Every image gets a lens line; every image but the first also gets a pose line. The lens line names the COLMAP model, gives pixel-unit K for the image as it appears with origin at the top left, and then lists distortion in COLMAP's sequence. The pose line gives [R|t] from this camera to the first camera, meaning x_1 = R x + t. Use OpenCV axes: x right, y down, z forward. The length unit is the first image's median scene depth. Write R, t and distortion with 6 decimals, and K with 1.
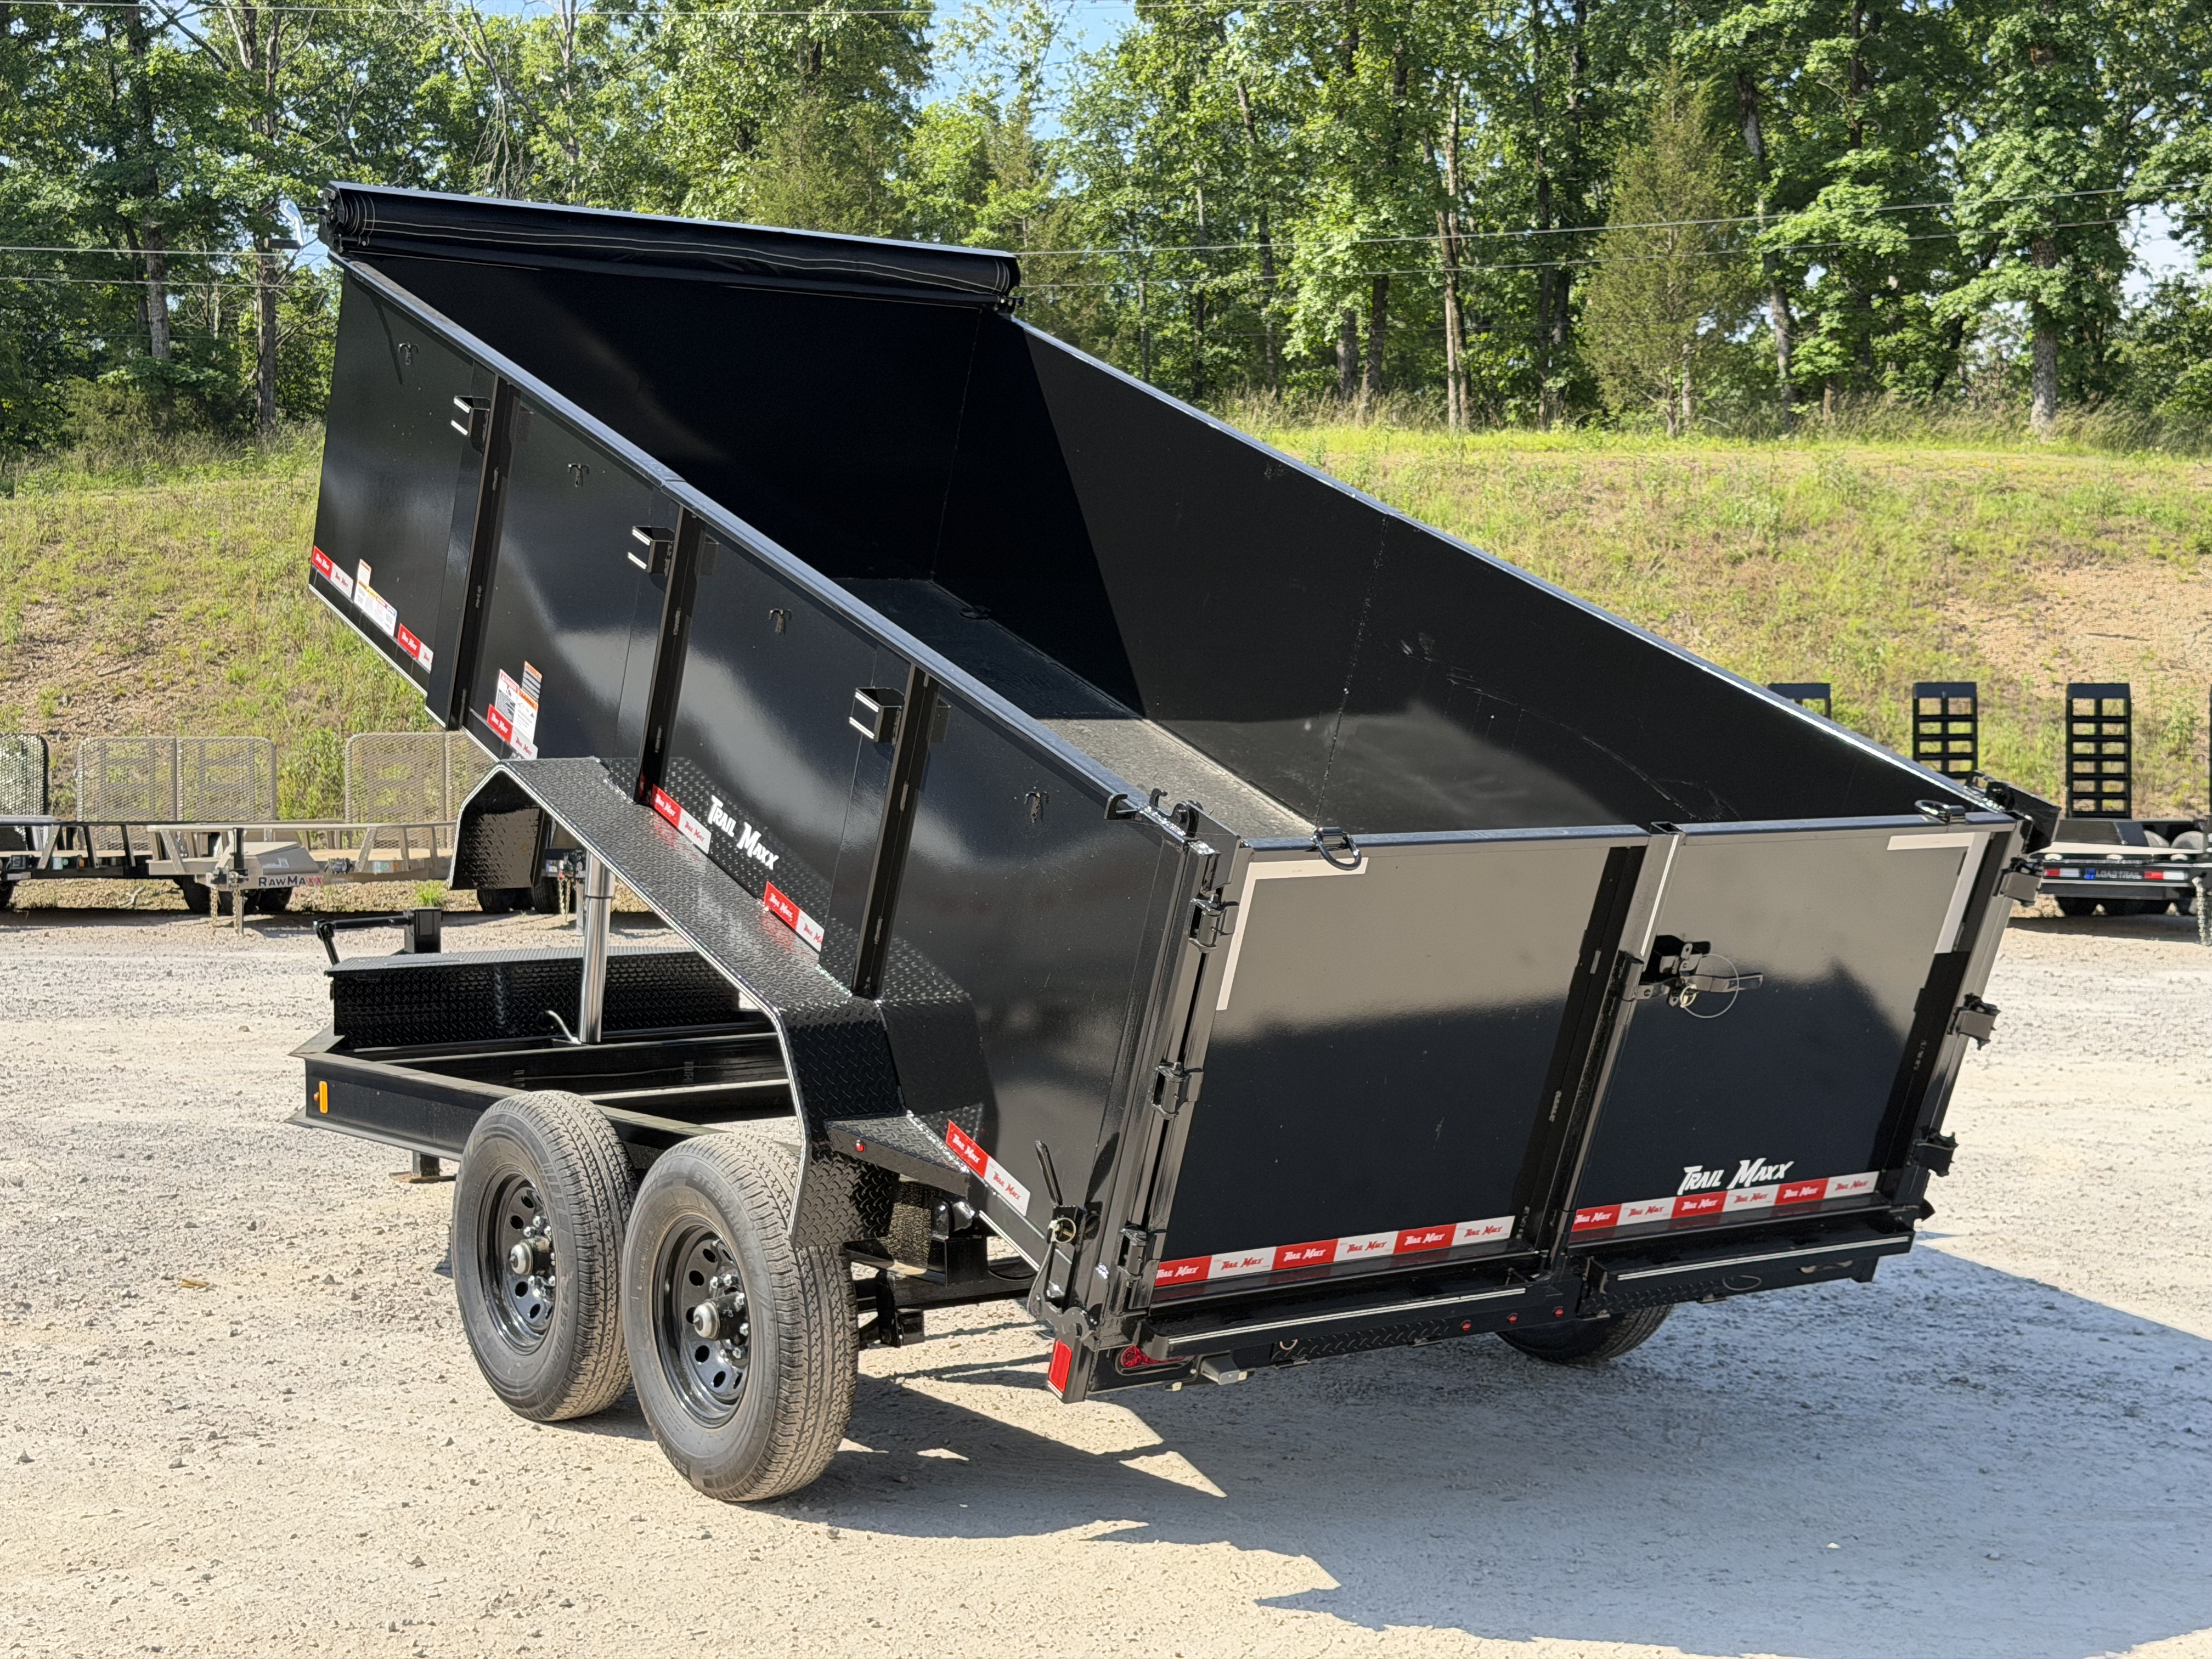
lens RADIAL K [[3122.9, 0, 1068.4], [0, 3122.9, 799.6], [0, 0, 1]] dist [0.099883, 0.000000]
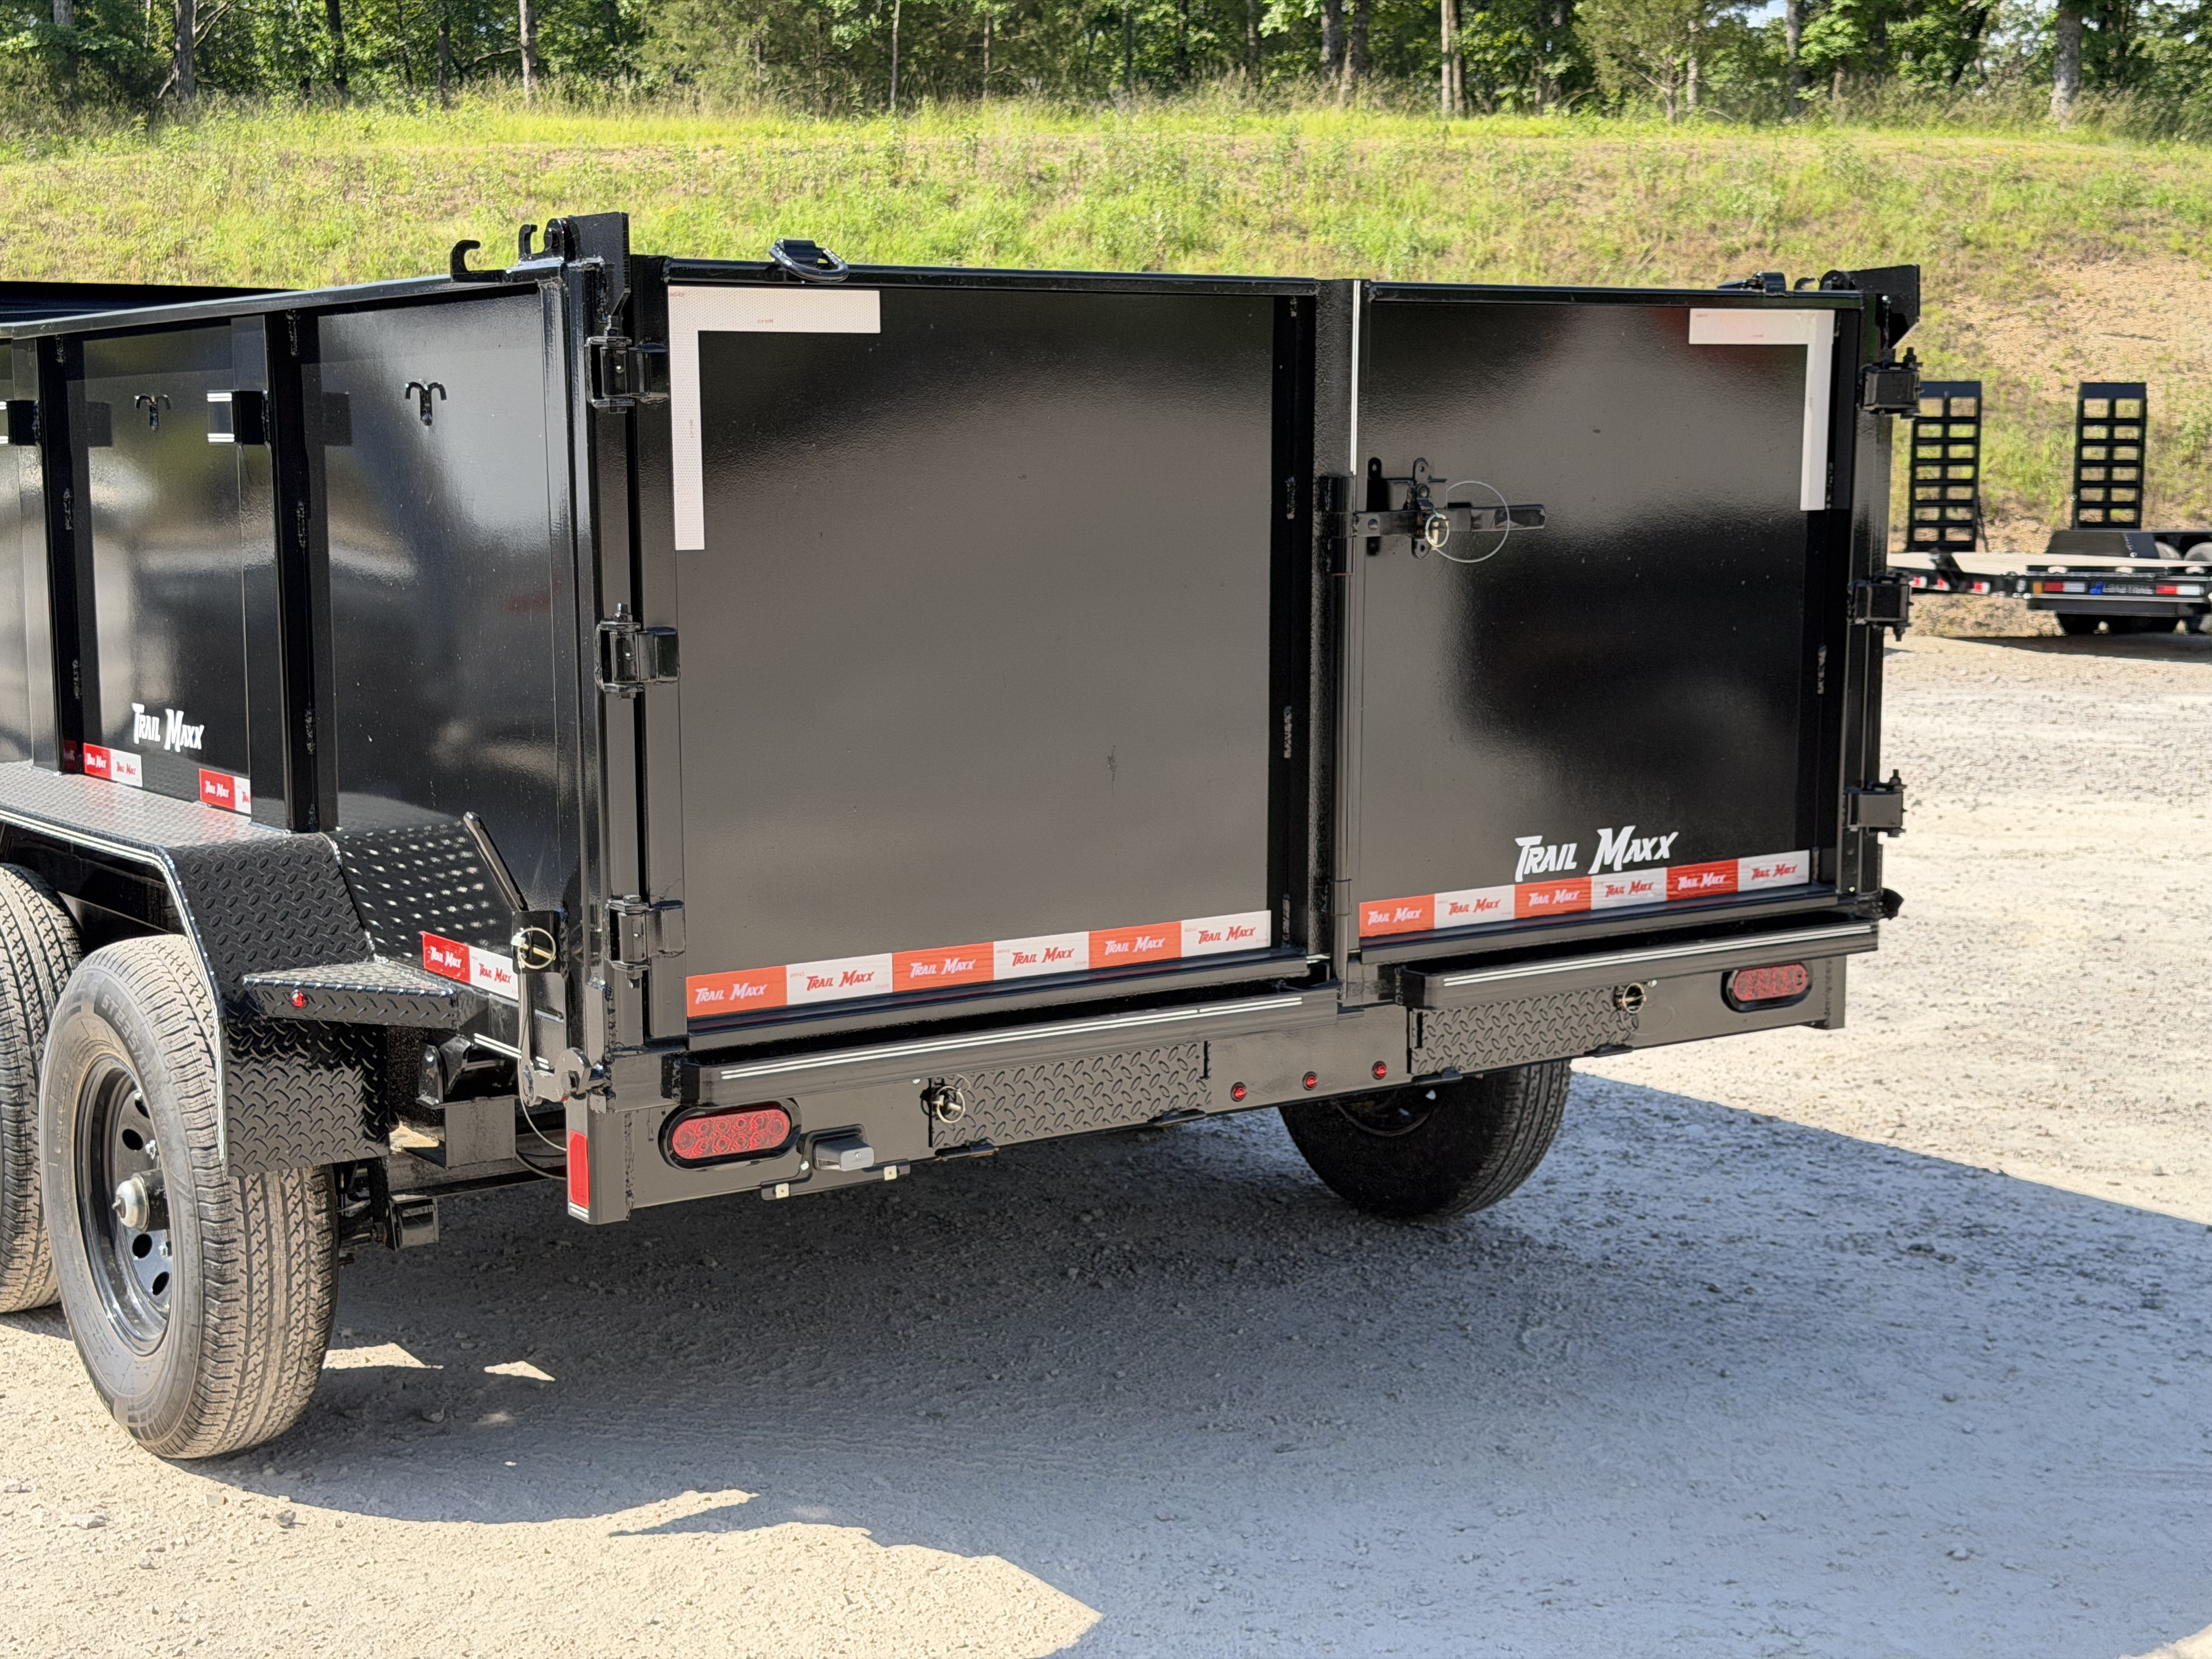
lens RADIAL K [[3122.9, 0, 1097.7], [0, 3122.9, 875.6], [0, 0, 1]] dist [0.099883, 0.000000]
pose [[0.999925, 0.004703, 0.011311, 0.015926], [-0.005966, 0.993423, 0.114347, 0.002282], [-0.010698, -0.114406, 0.993376, 0.055361]]
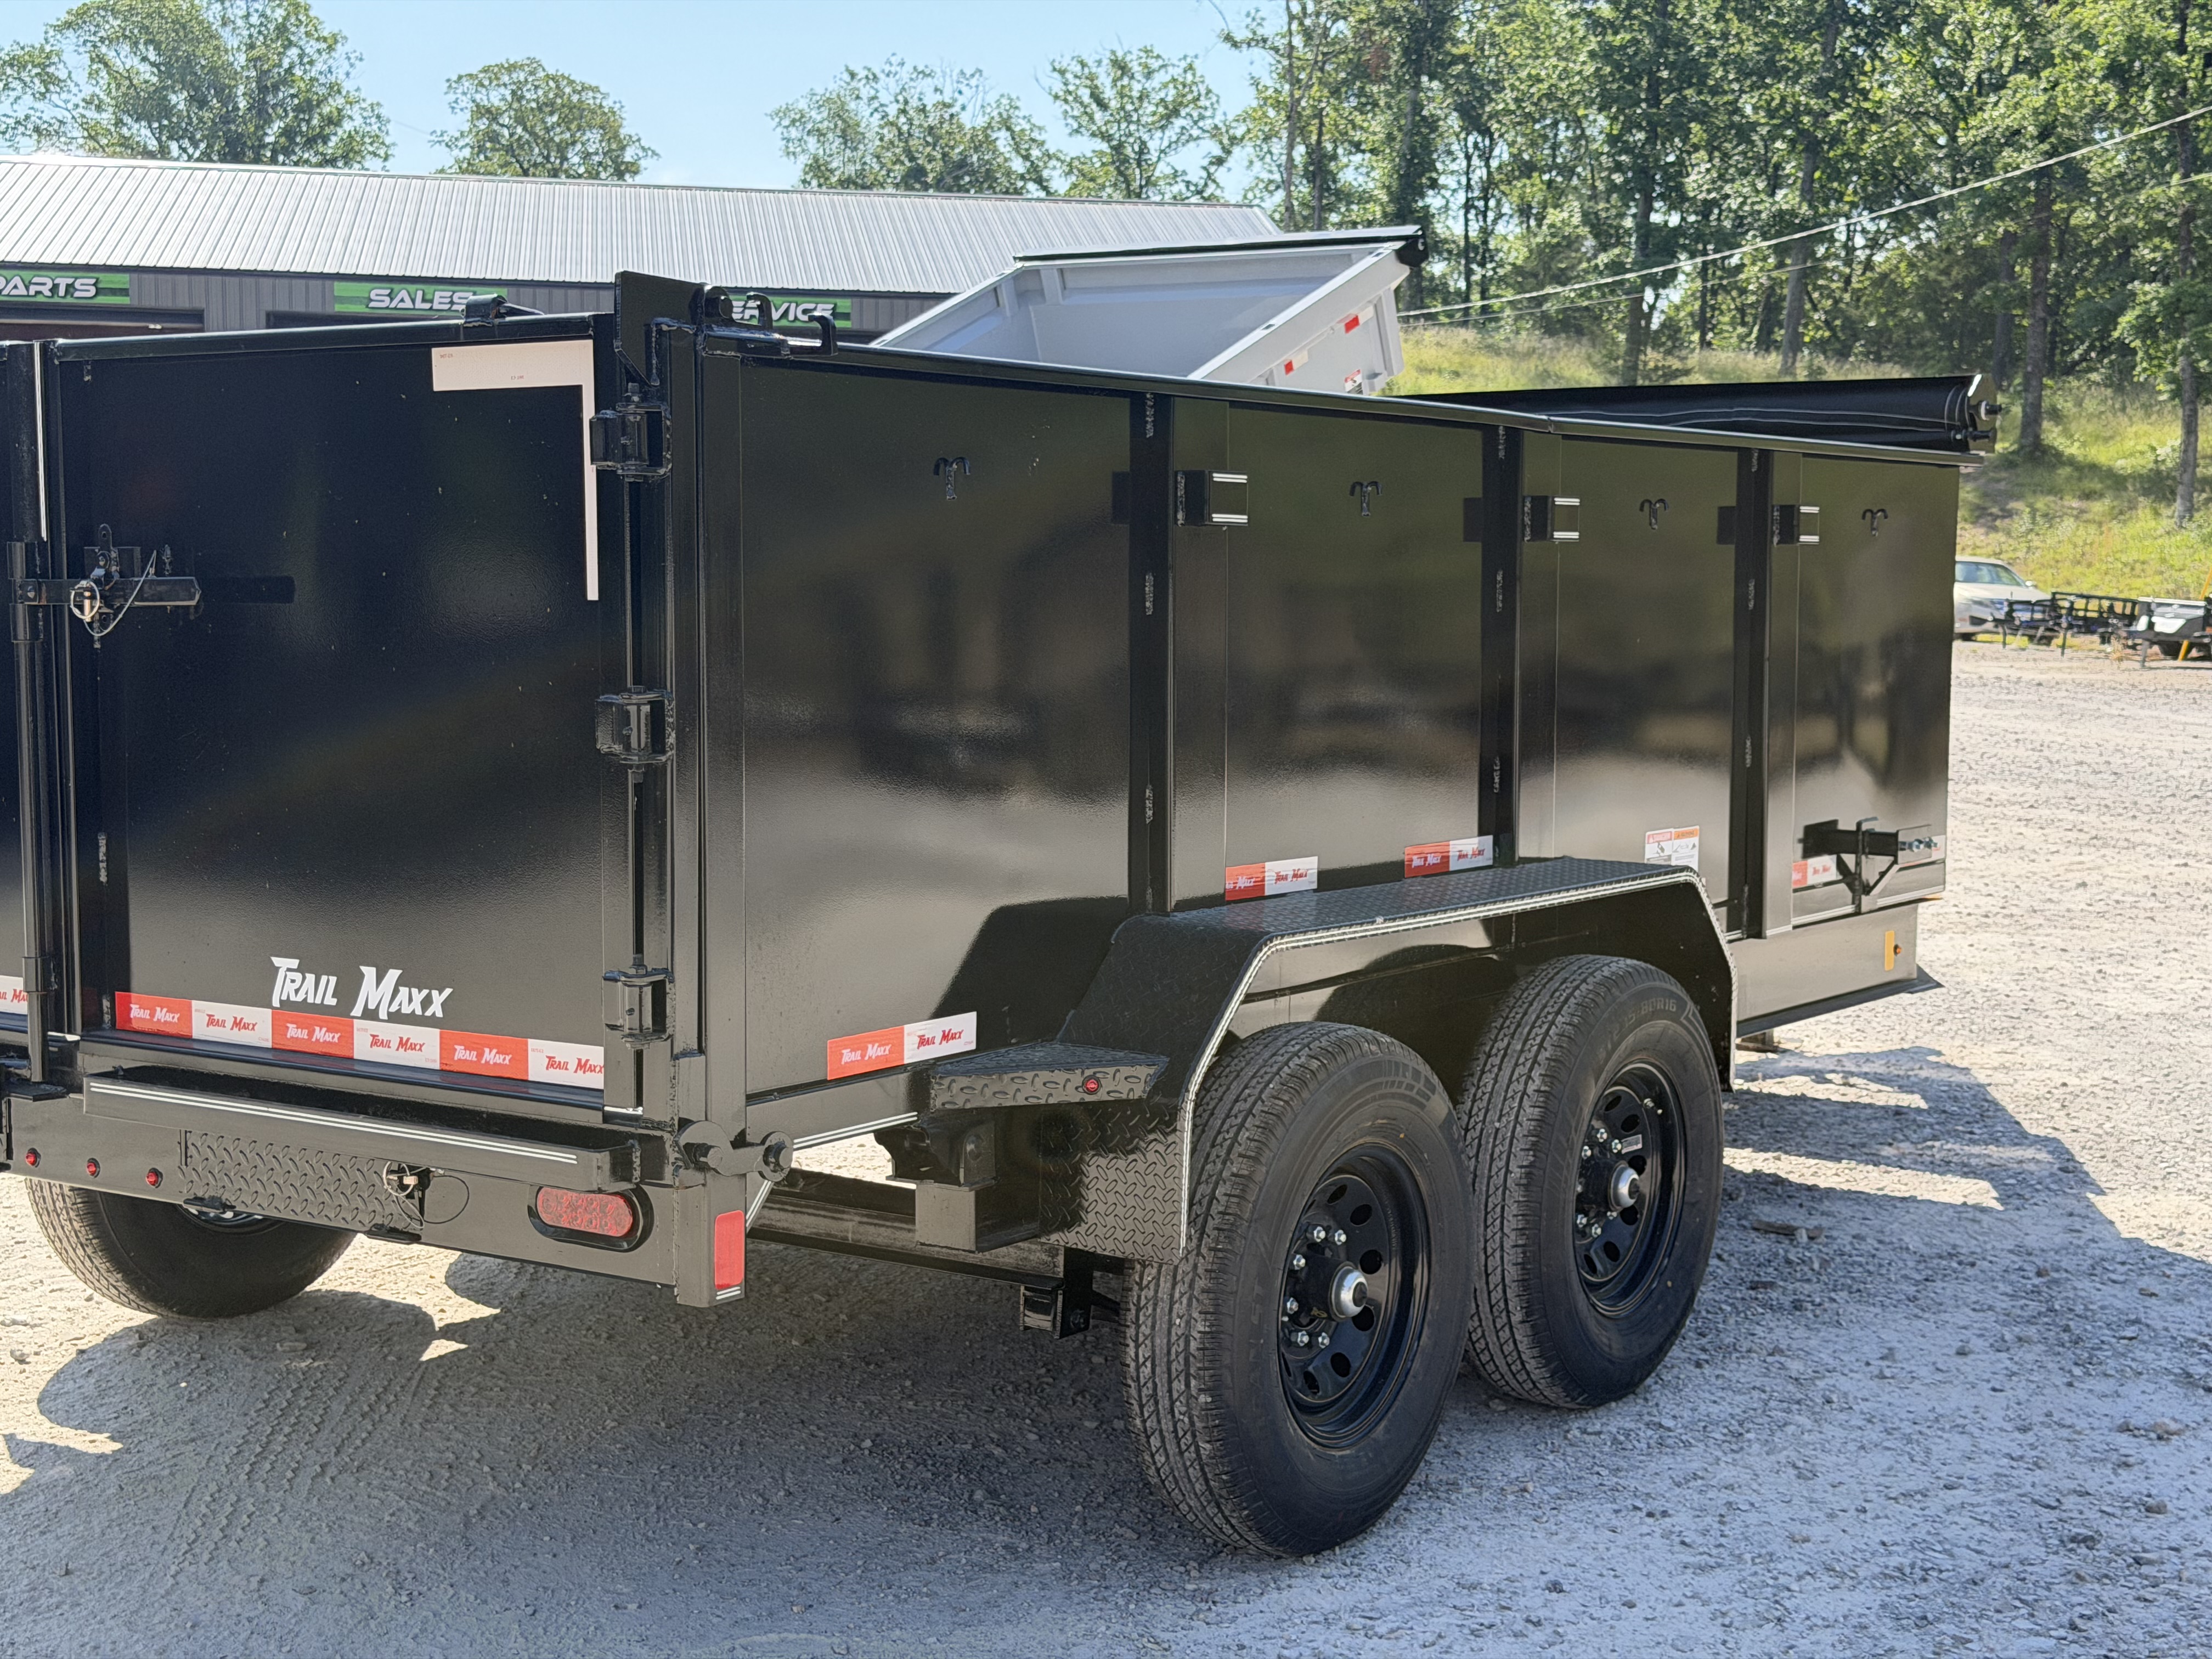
lens RADIAL K [[3122.9, 0, 1092.4], [0, 3122.9, 843.6], [0, 0, 1]] dist [0.099883, 0.000000]
pose [[0.351763, 0.093831, -0.931375, 0.143001], [-0.028561, 0.995576, 0.089512, 0.000350], [0.935653, -0.004886, 0.352887, 0.164037]]
